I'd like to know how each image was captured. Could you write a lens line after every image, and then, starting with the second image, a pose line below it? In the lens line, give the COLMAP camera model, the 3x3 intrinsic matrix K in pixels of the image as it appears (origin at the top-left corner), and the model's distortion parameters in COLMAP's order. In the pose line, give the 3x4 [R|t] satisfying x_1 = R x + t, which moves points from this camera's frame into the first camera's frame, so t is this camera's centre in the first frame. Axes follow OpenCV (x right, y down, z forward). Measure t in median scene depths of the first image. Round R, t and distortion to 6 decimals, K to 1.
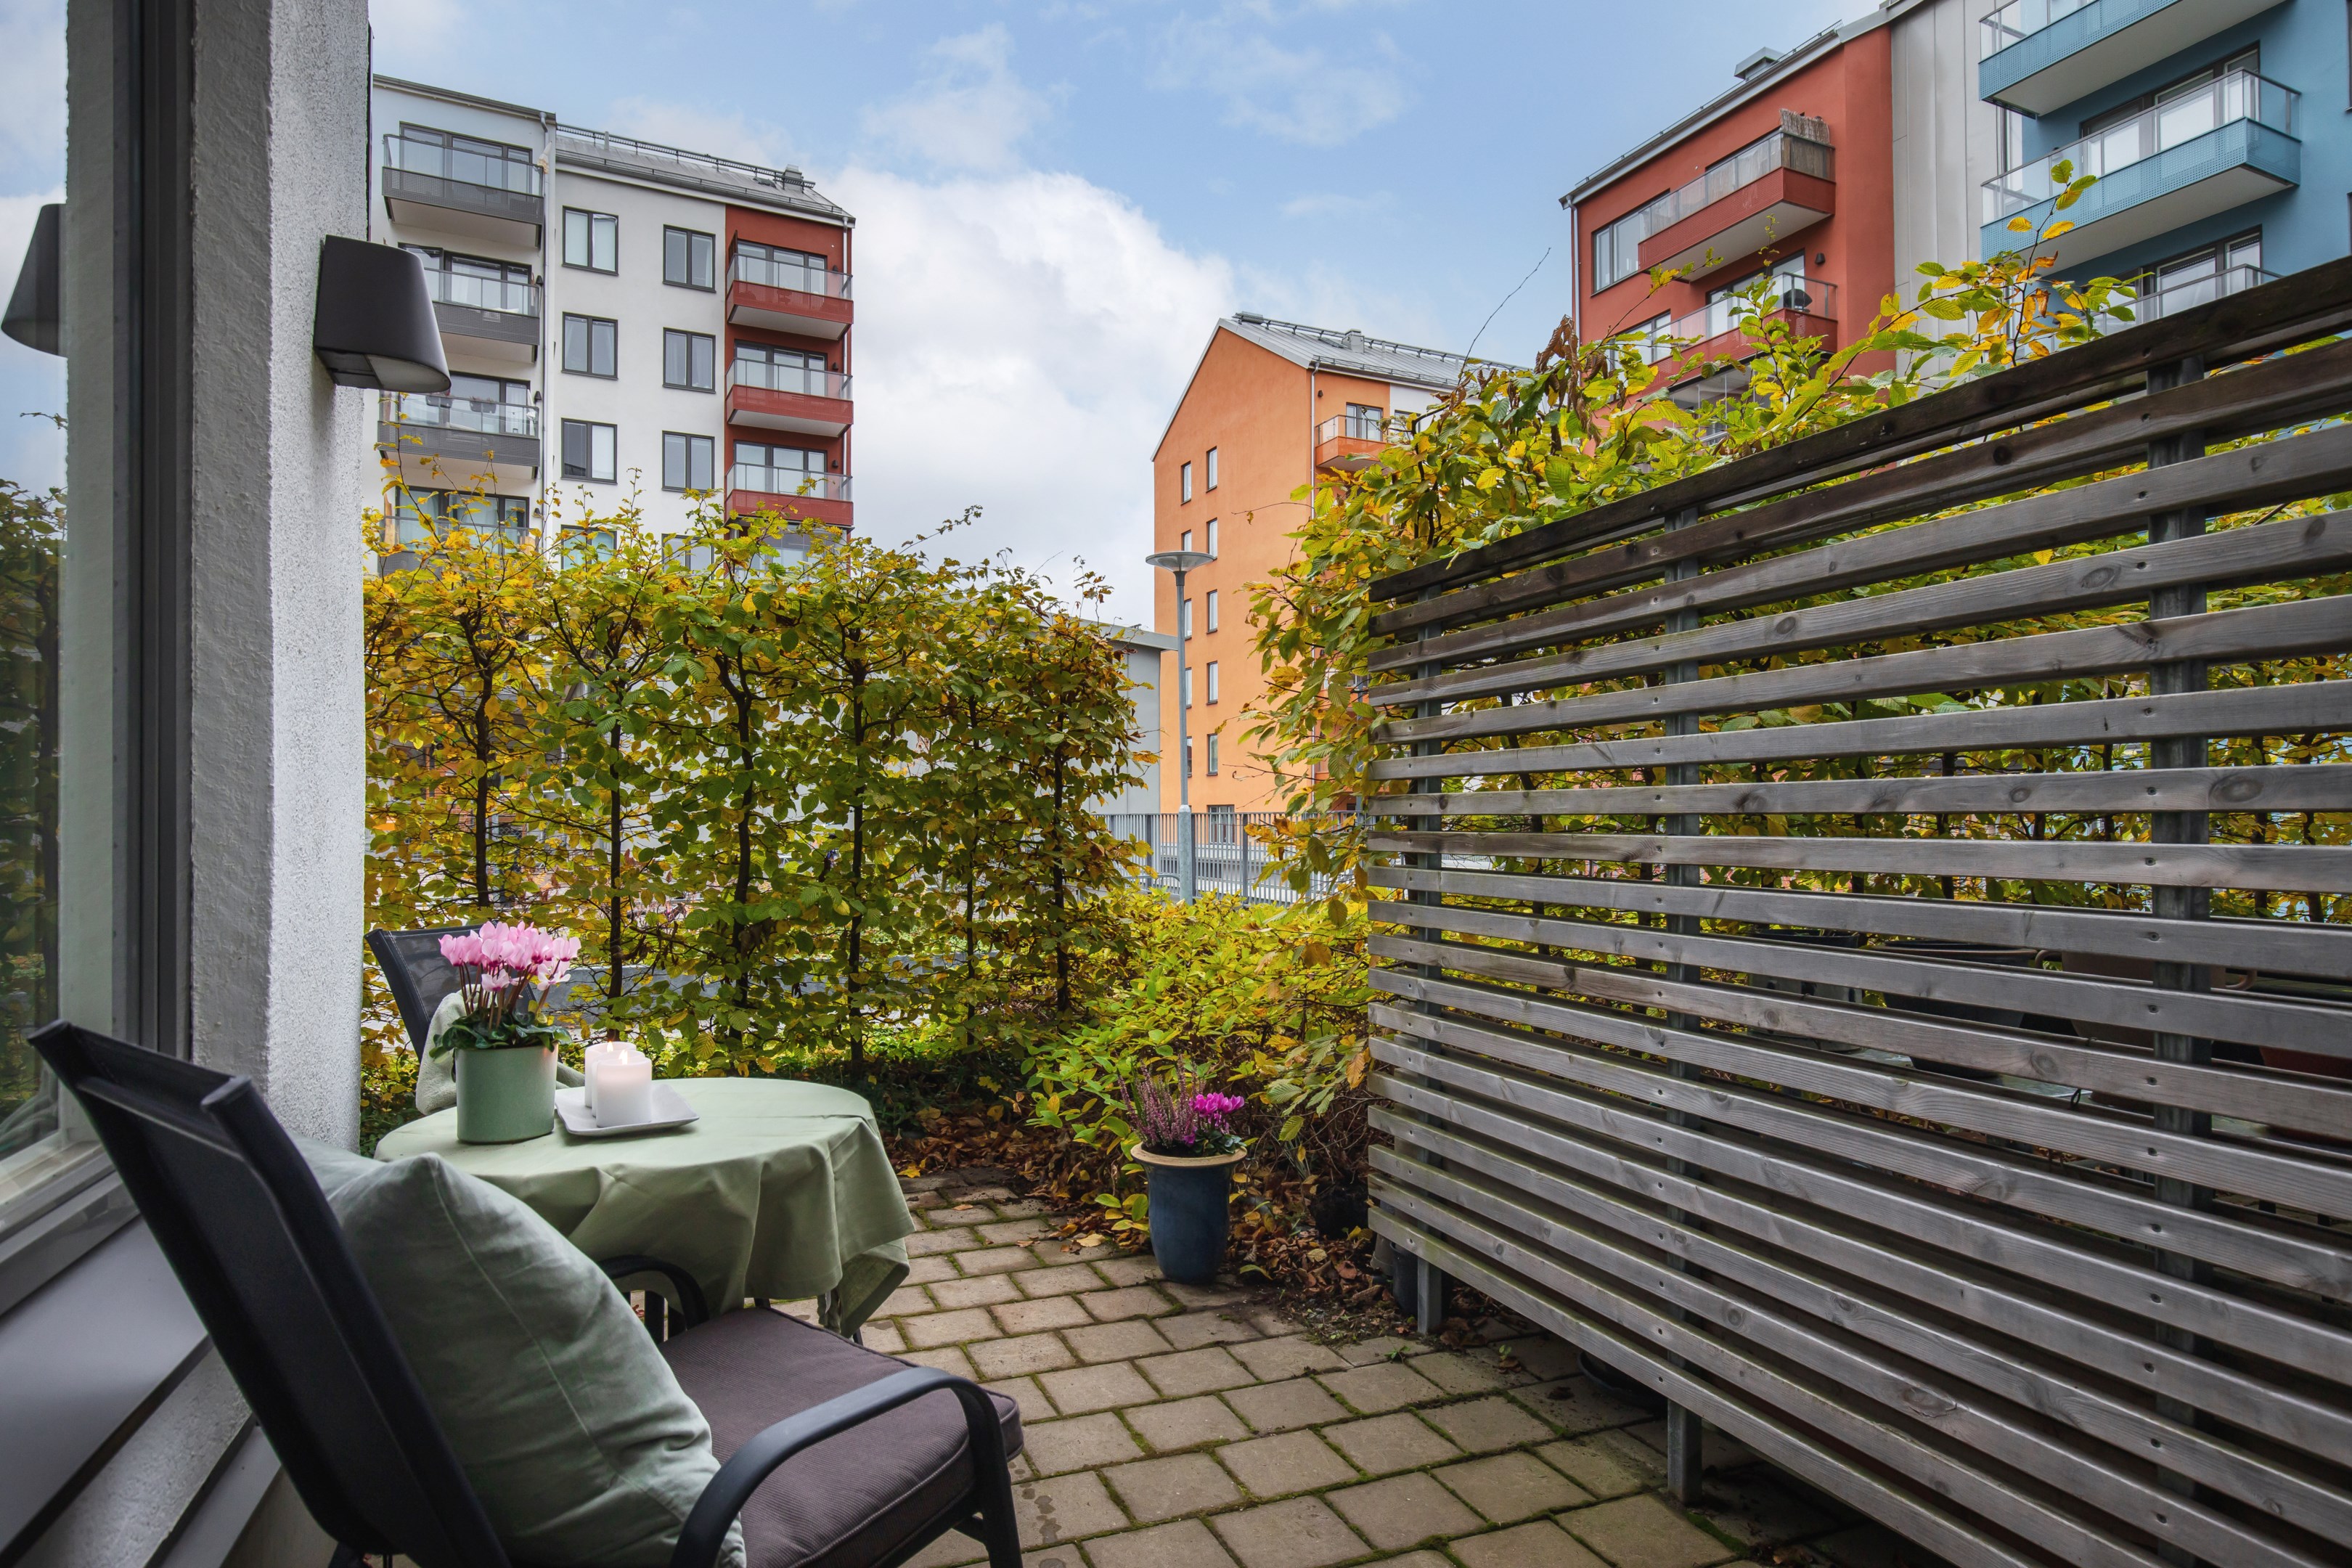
lens RADIAL K [[1296.3, 0, 1176.1], [0, 1296.3, 817.1], [0, 0, 1]] dist [-0.003900, 0.000846]
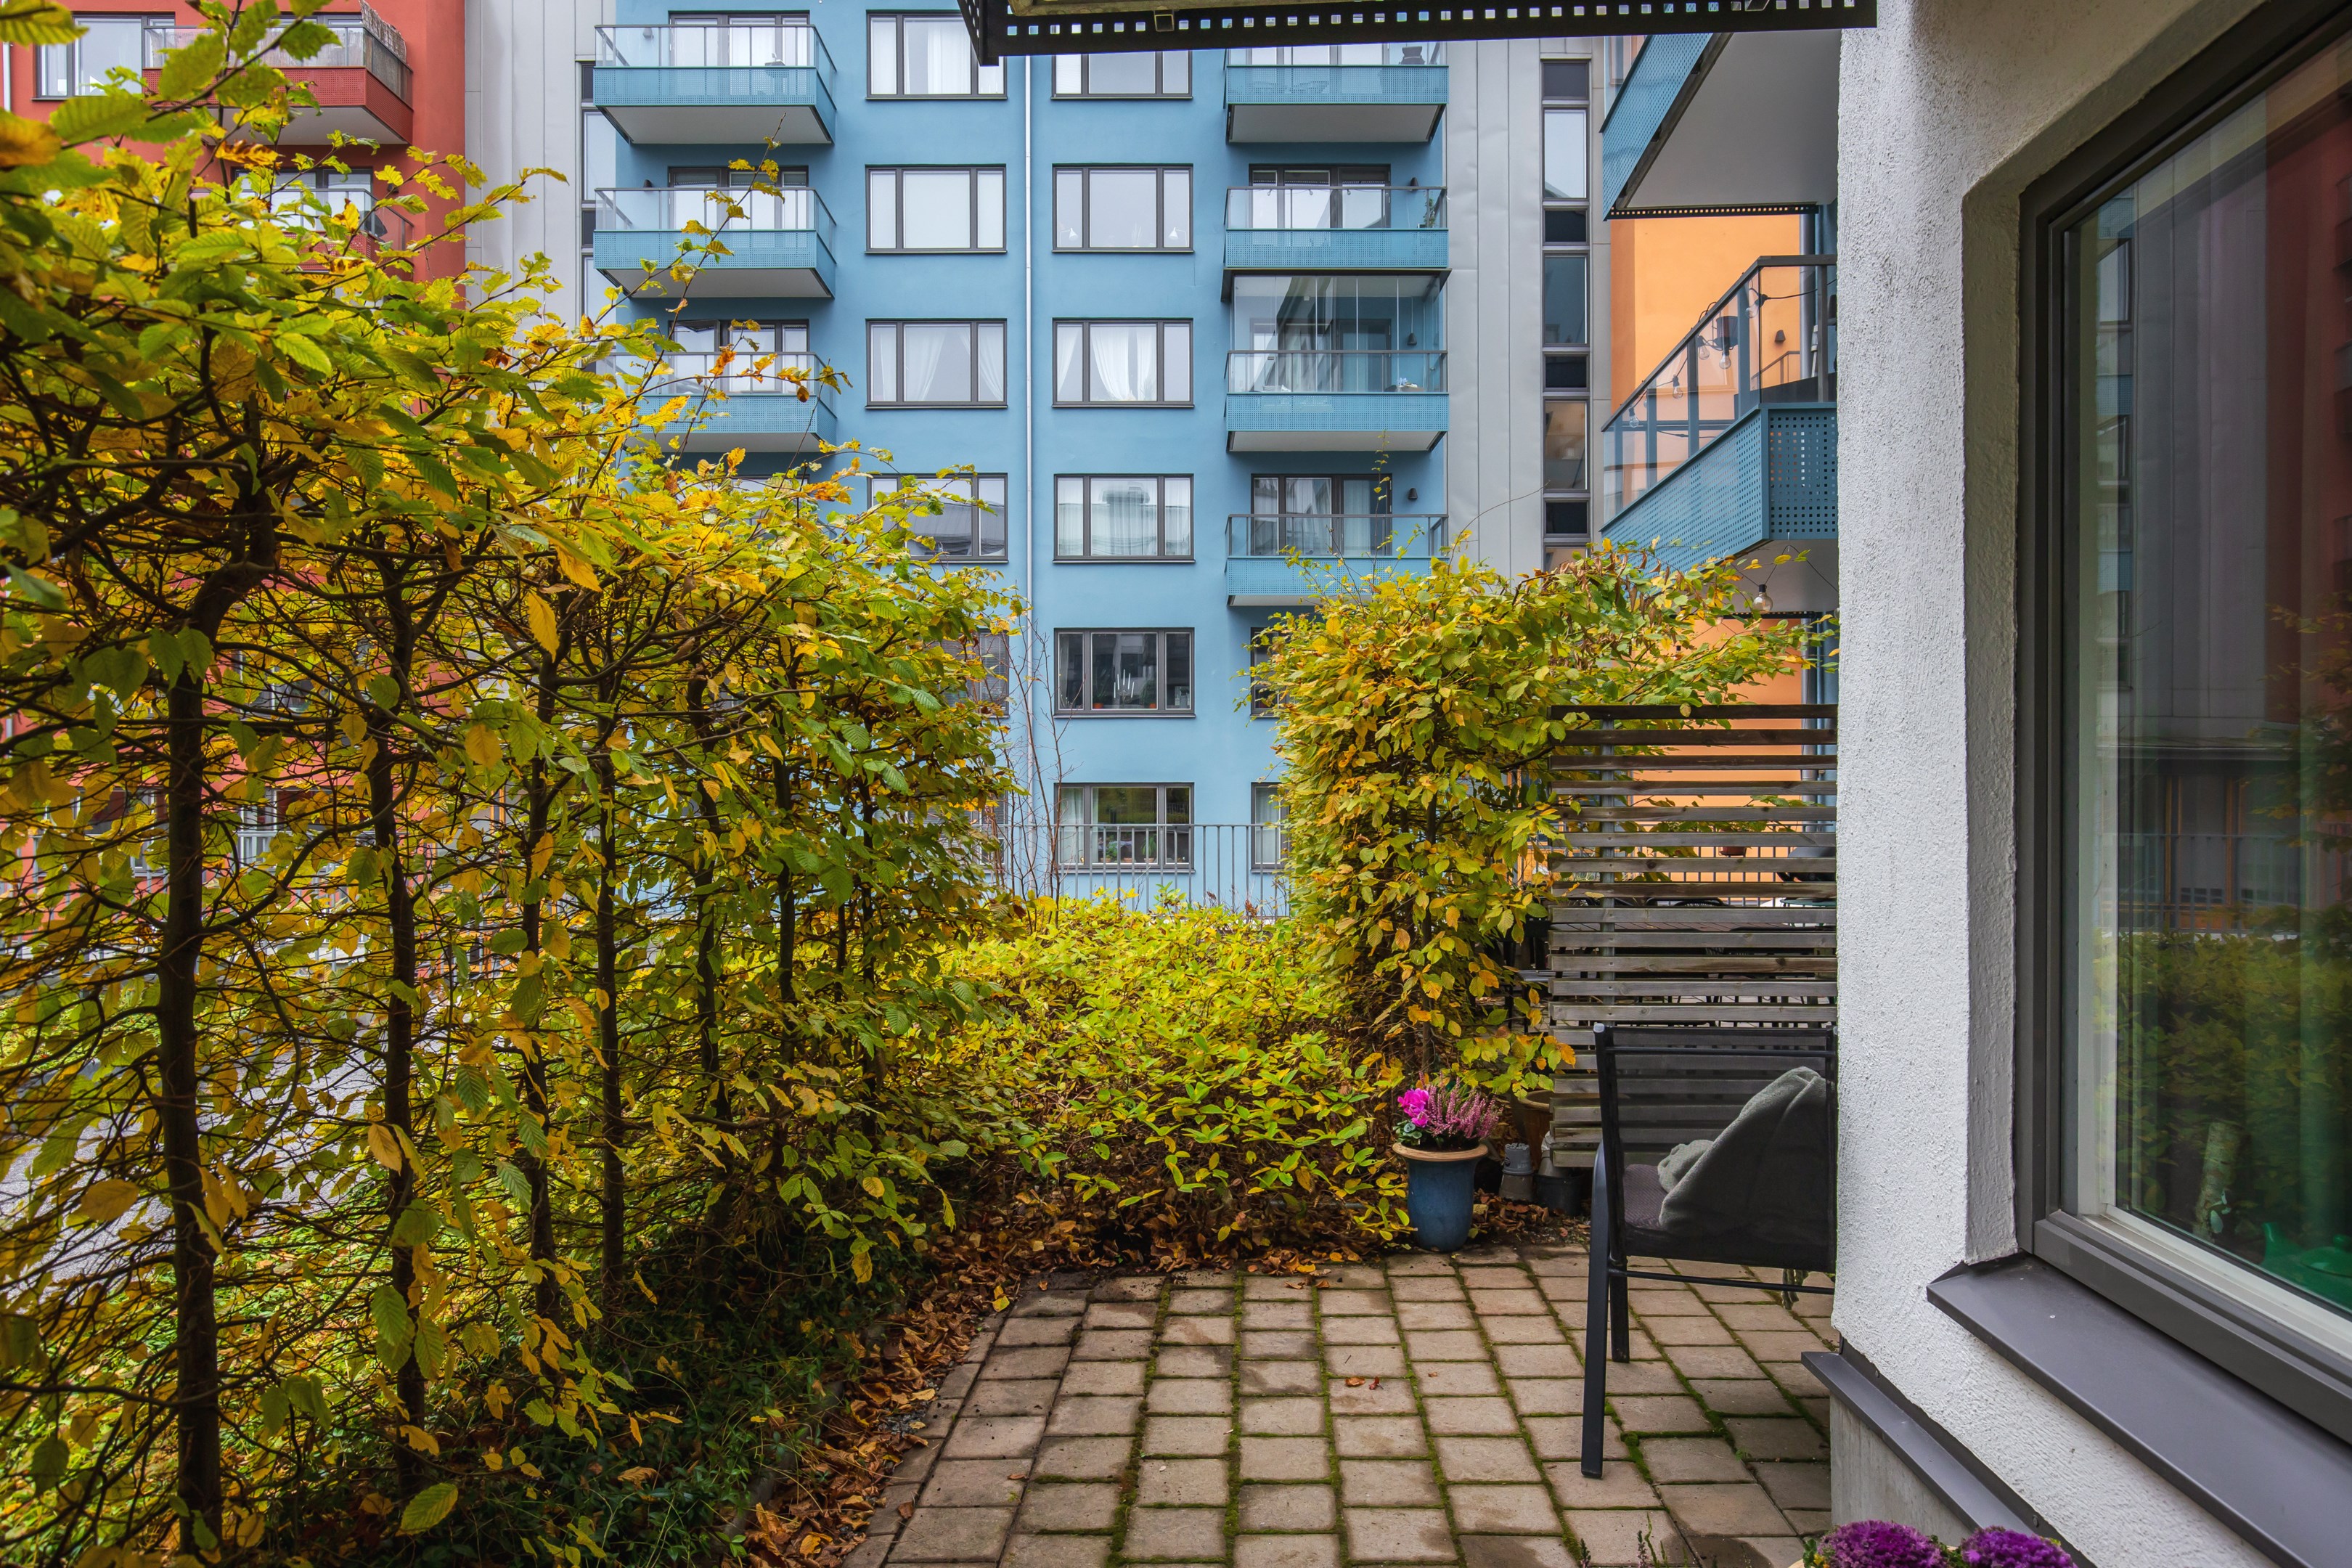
lens RADIAL K [[1446.7, 0, 1176.9], [0, 1446.7, 800.4], [0, 0, 1]] dist [0.001407, 0.000915]
pose [[0.416771, -0.001103, 0.909011, -1.097084], [0.000123, 0.999999, 0.001157, -0.056271], [-0.909012, -0.000370, 0.416771, 0.559943]]
